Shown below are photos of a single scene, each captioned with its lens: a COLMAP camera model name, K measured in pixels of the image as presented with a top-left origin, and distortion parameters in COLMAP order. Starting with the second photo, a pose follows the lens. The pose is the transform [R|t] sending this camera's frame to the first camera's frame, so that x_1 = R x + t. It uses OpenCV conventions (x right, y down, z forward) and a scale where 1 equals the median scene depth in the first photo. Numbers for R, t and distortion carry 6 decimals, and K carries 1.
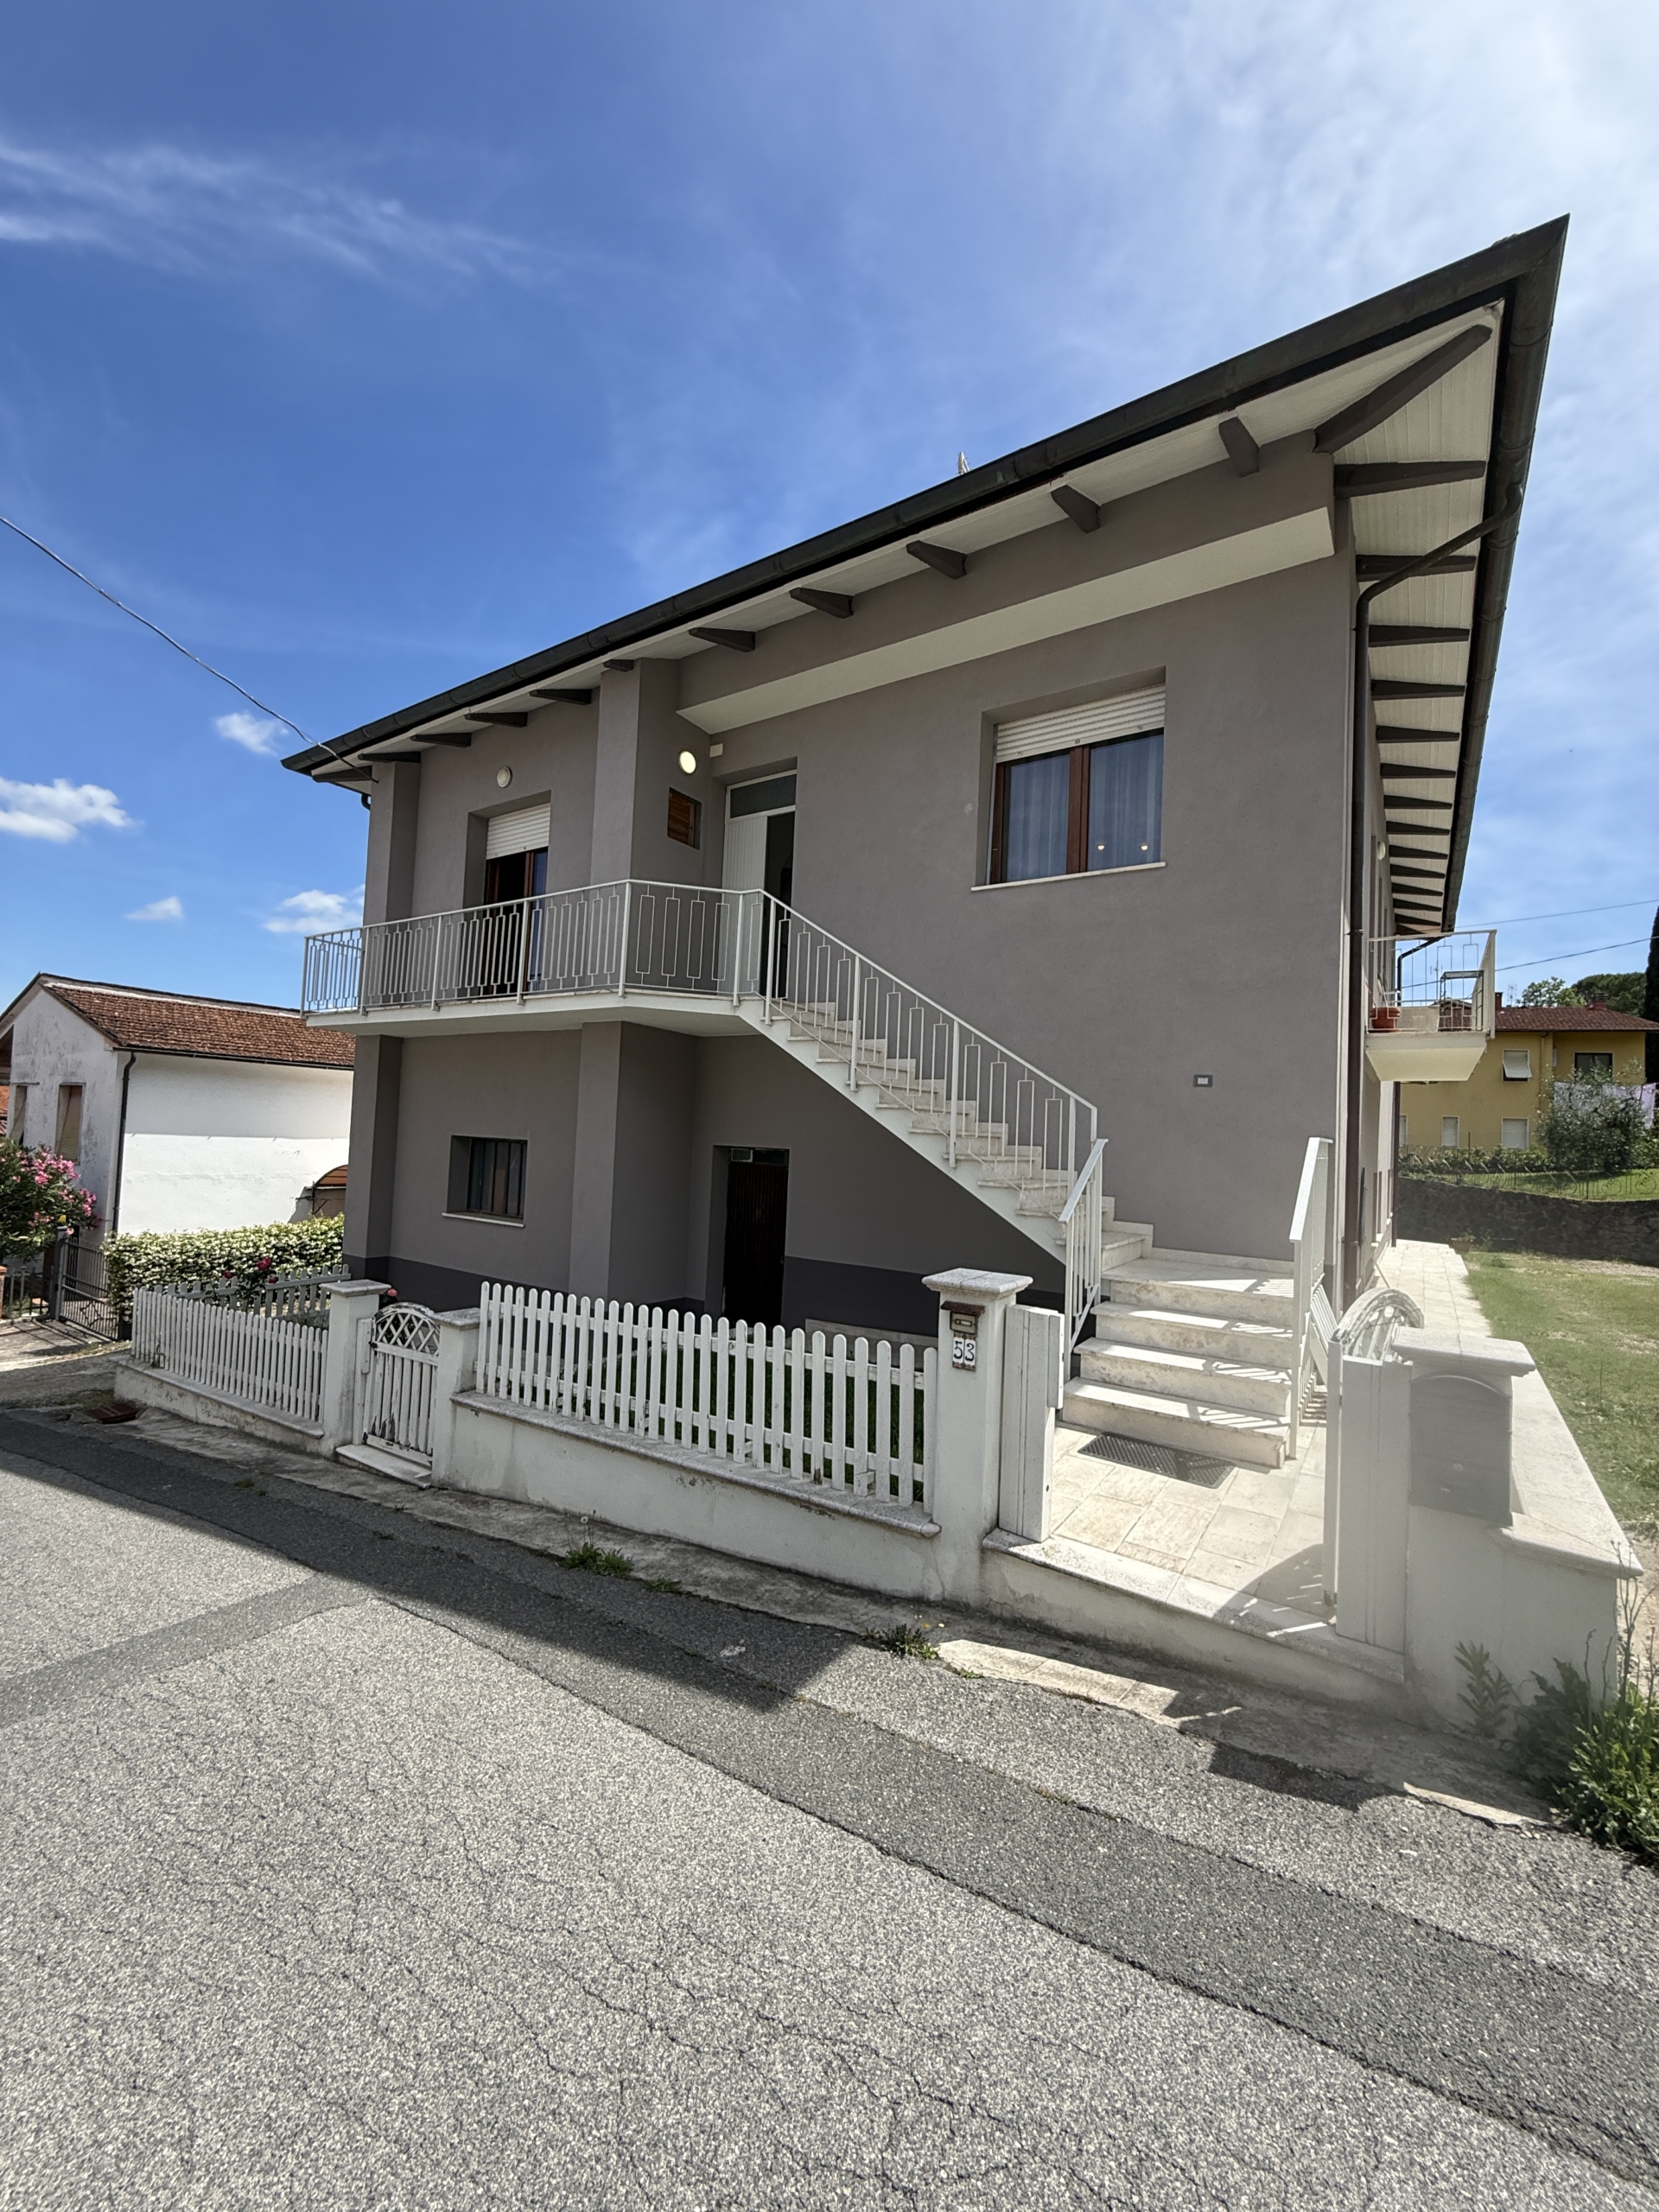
lens RADIAL K [[883.8, 0, 827.6], [0, 883.8, 1101.6], [0, 0, 1]] dist [0.000426, -0.000203]
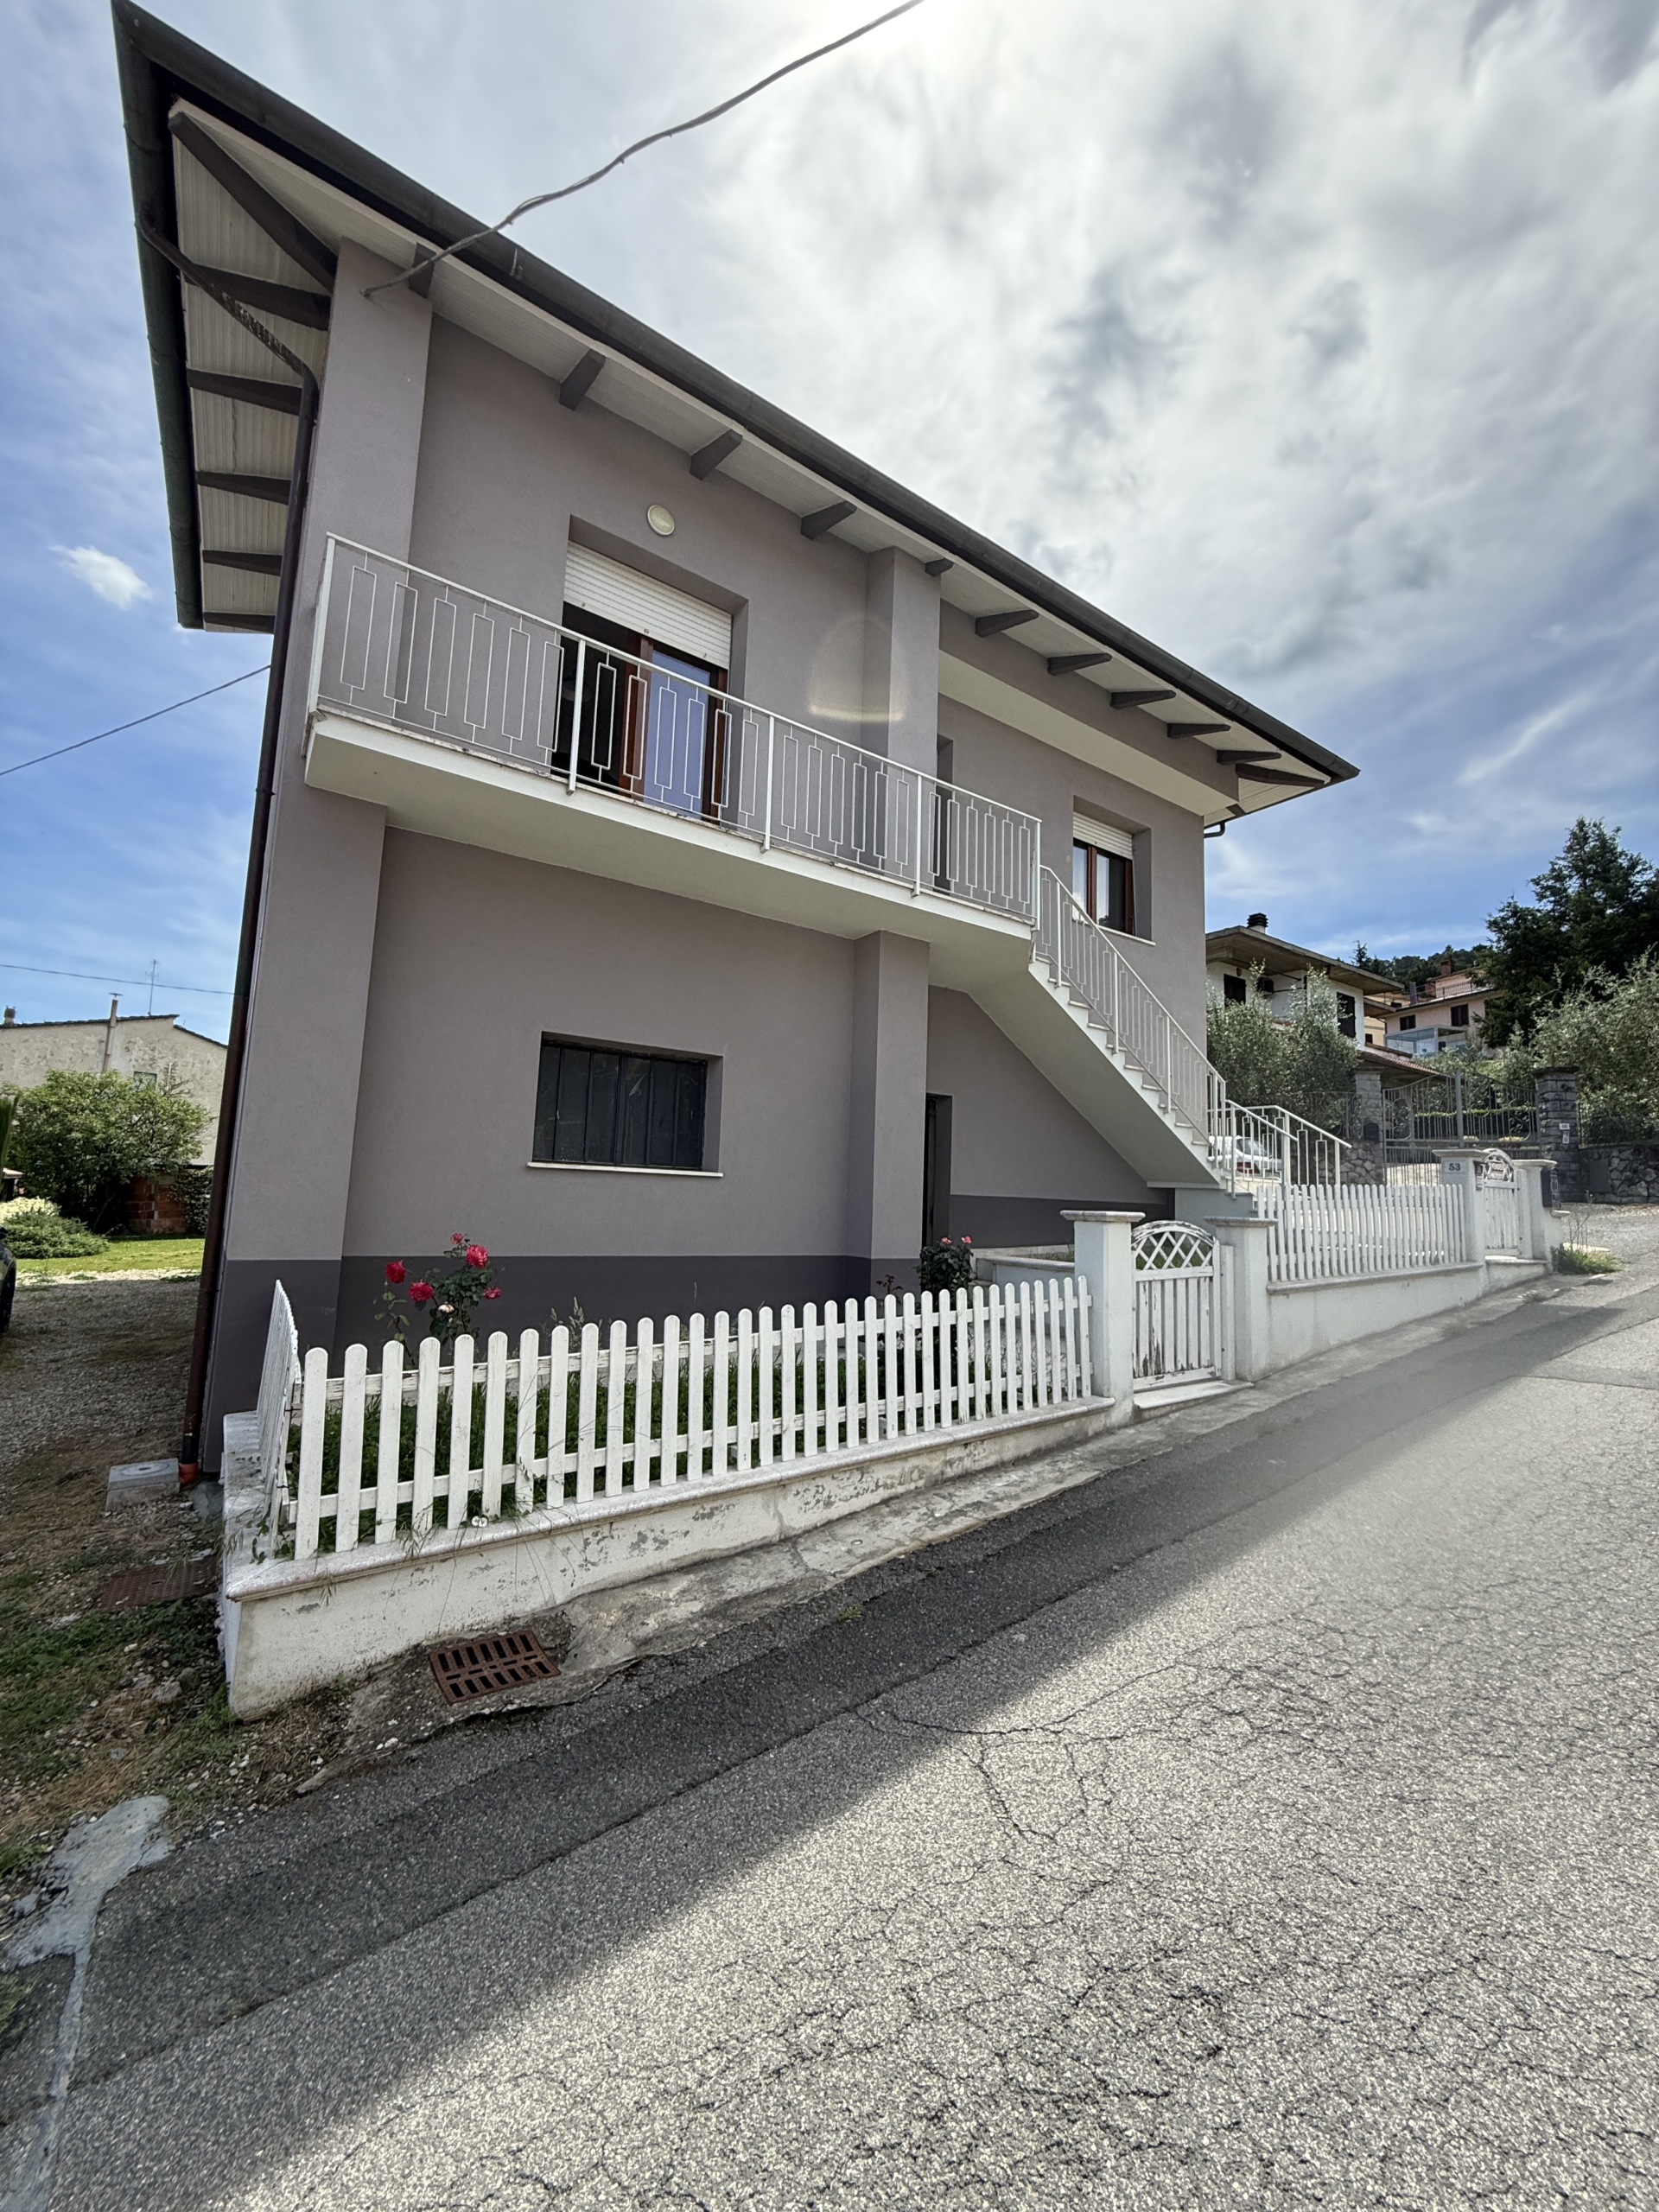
lens RADIAL K [[883.8, 0, 827.6], [0, 883.8, 1101.6], [0, 0, 1]] dist [0.000426, -0.000203]
pose [[0.368581, 0.076121, 0.926474, -1.233117], [-0.058372, 0.996570, -0.058658, 0.148317], [-0.927761, -0.032459, 0.371760, 0.826792]]
